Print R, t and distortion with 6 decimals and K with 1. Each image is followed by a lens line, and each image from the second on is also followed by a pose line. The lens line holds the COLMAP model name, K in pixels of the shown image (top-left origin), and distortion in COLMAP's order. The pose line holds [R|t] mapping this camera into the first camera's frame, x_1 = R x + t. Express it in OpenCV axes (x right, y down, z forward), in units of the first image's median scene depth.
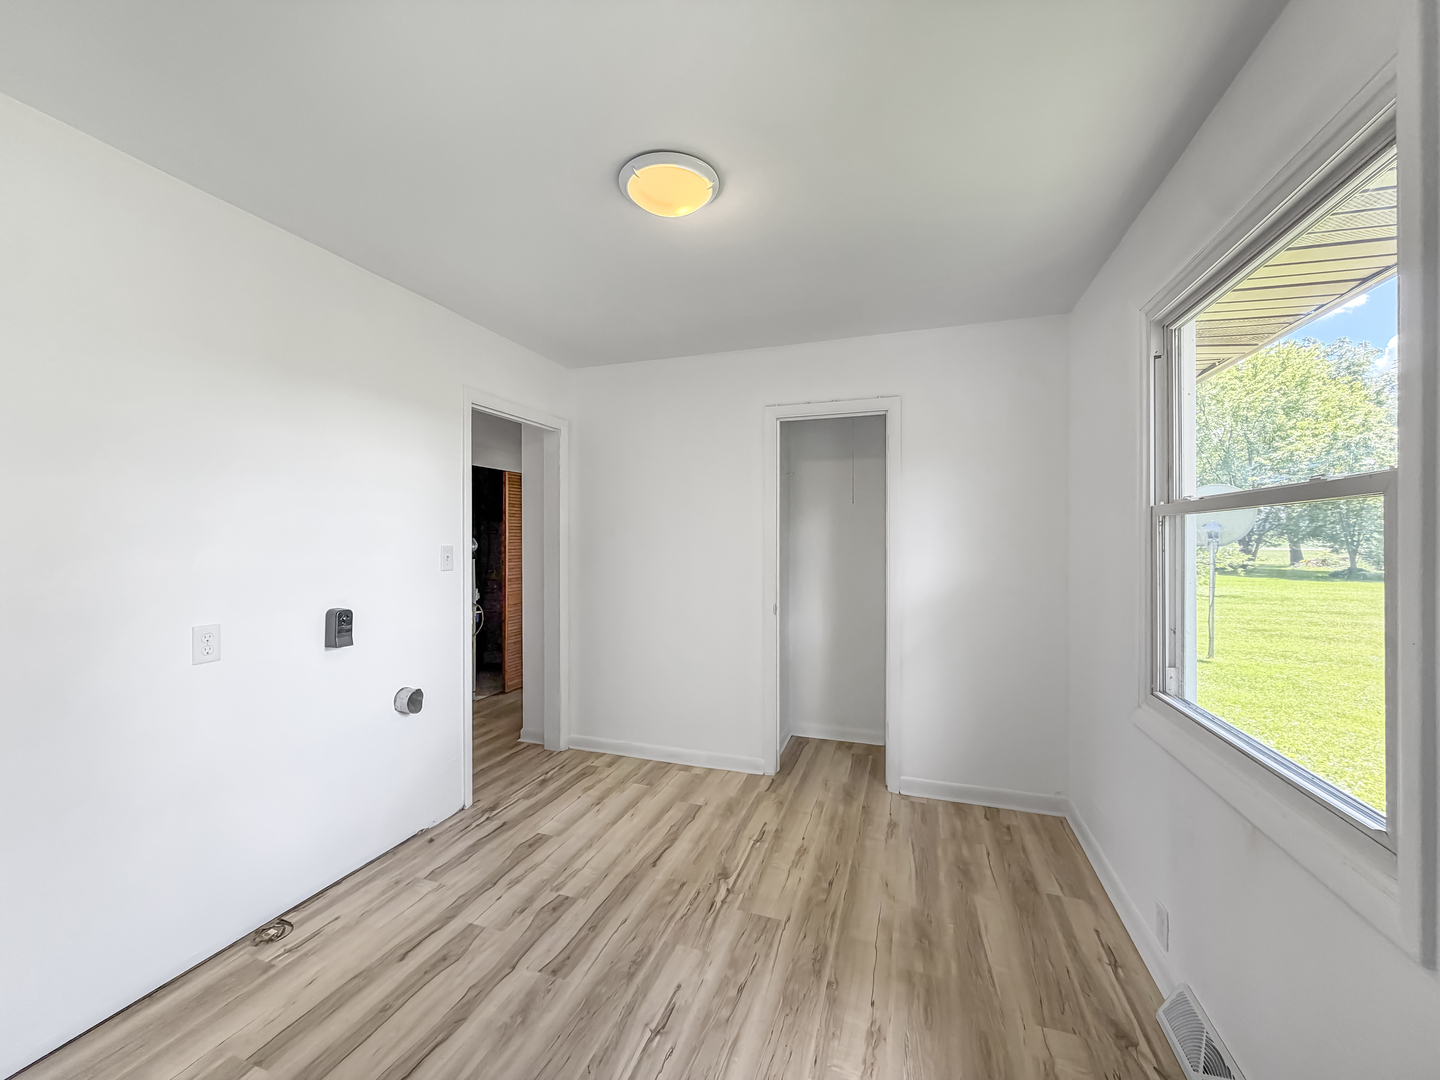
lens RADIAL K [[574.7, 0, 718.3], [0, 574.7, 547.5], [0, 0, 1]] dist [-0.002947, 0.000332]
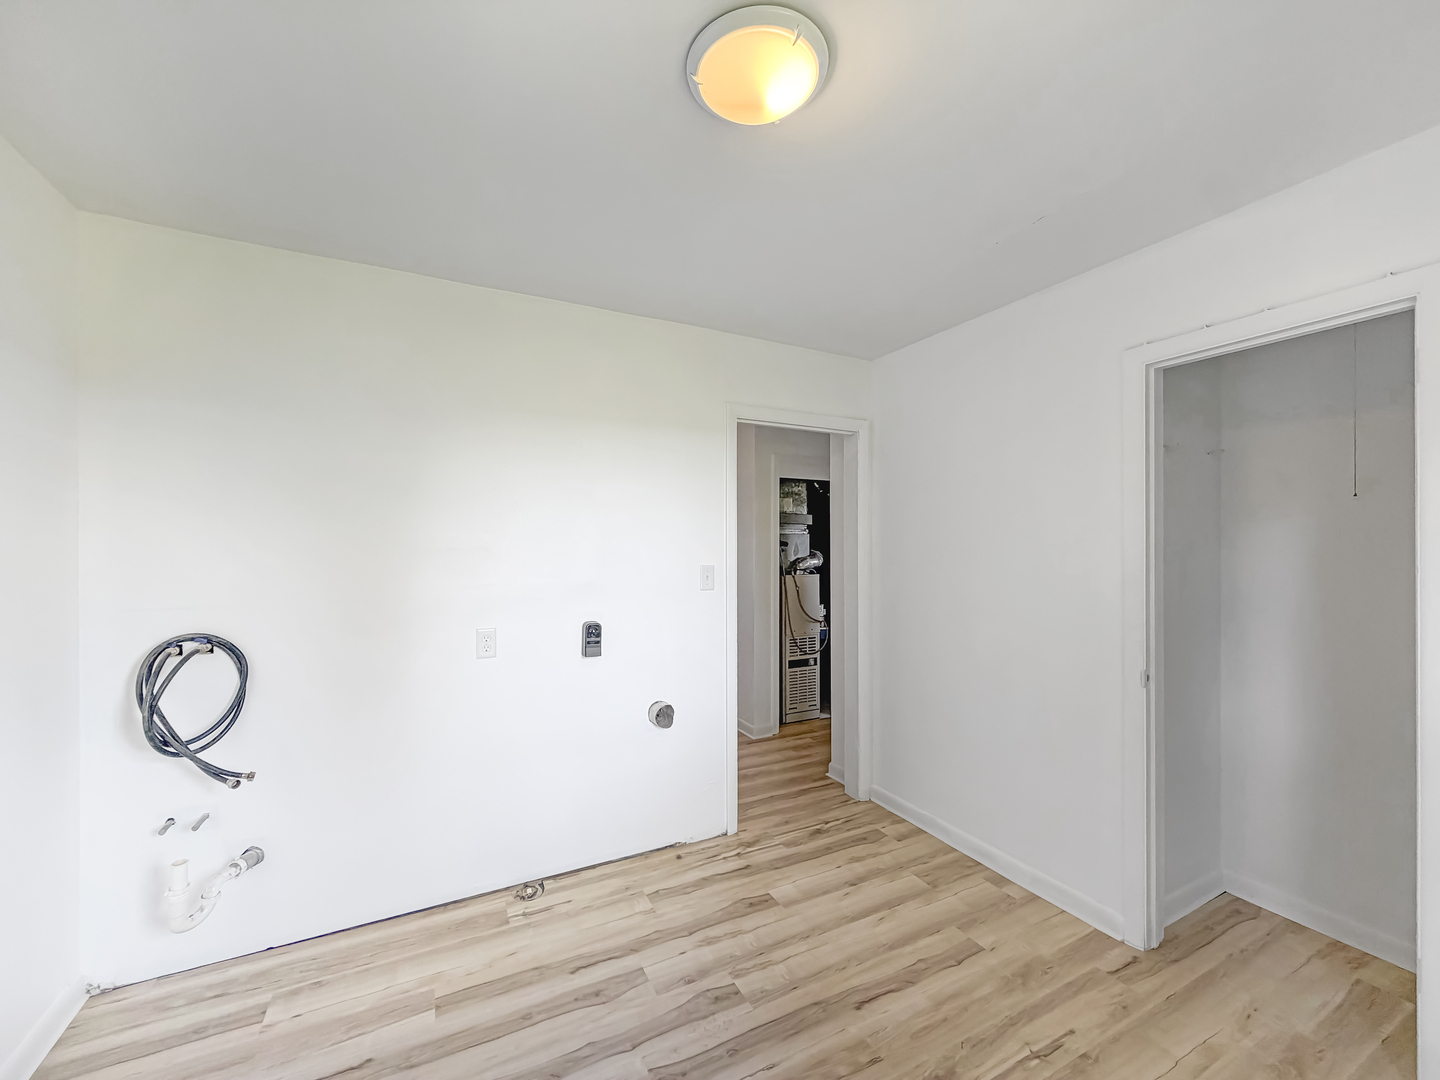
lens RADIAL K [[574.7, 0, 718.3], [0, 574.7, 547.5], [0, 0, 1]] dist [-0.002947, 0.000332]
pose [[0.716580, 0.001881, -0.697502, 0.237267], [-0.011585, 0.999891, -0.009206, -0.024693], [0.697408, 0.014678, 0.716524, 0.293990]]
